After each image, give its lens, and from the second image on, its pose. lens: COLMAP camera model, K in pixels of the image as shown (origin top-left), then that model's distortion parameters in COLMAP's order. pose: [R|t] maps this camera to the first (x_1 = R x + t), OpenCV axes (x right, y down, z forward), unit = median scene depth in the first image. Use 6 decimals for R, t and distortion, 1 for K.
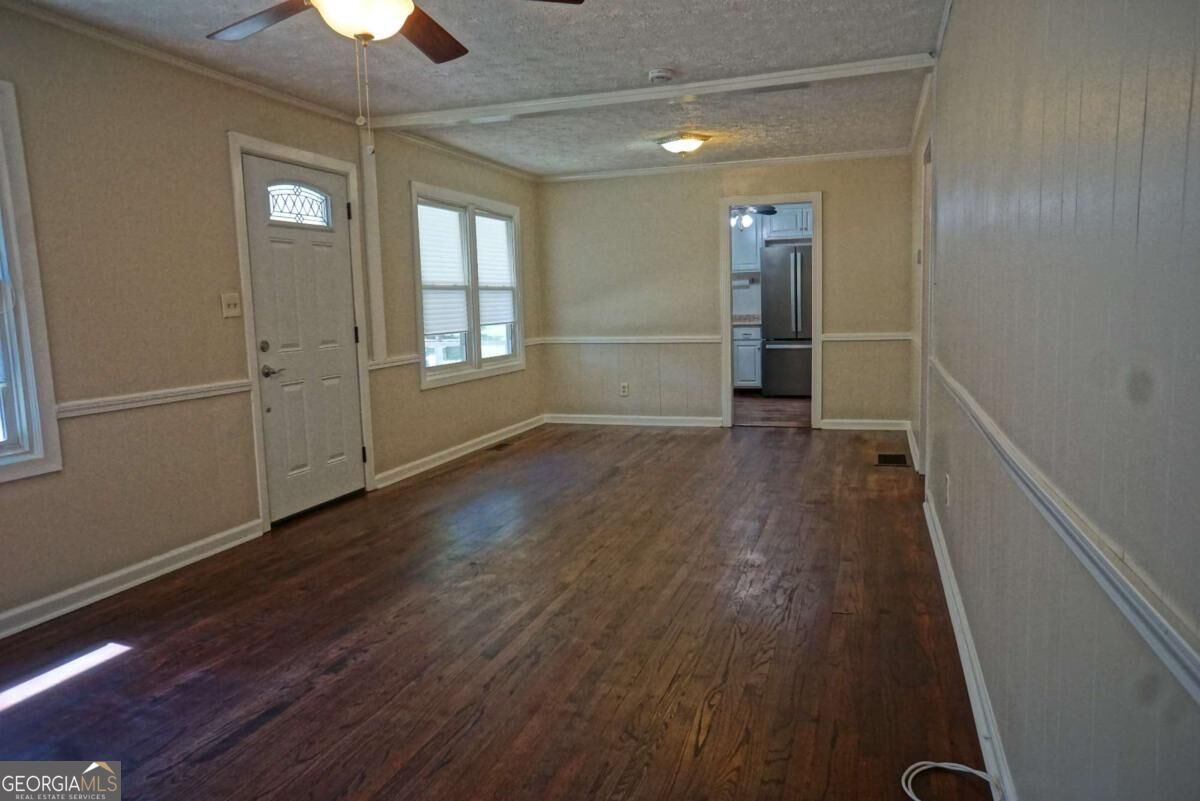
lens RADIAL K [[810.6, 0, 603.5], [0, 810.6, 400.3], [0, 0, 1]] dist [-0.070326, 0.112321]
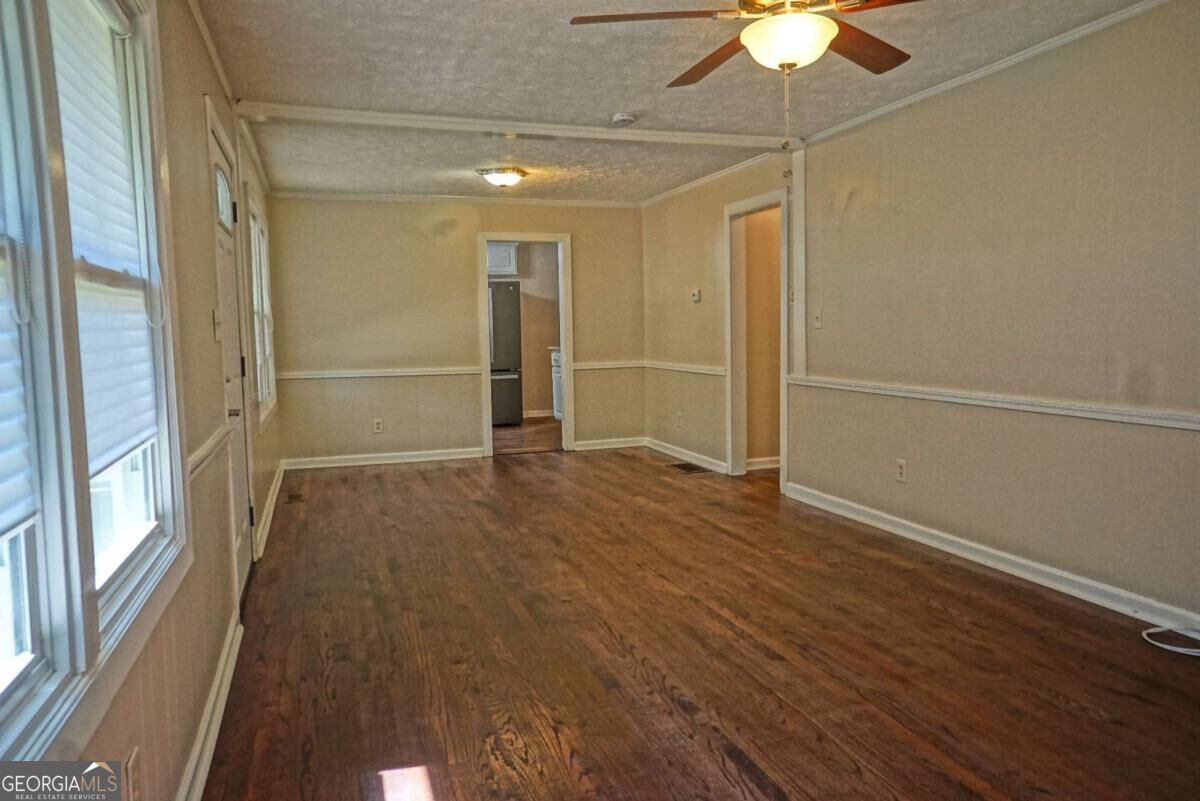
lens RADIAL K [[810.6, 0, 603.5], [0, 810.6, 400.3], [0, 0, 1]] dist [-0.070326, 0.112321]
pose [[0.792212, -0.038421, 0.609035, -0.791978], [0.067215, 0.997437, -0.024508, -0.006402], [-0.606533, 0.060352, 0.792765, 0.240163]]
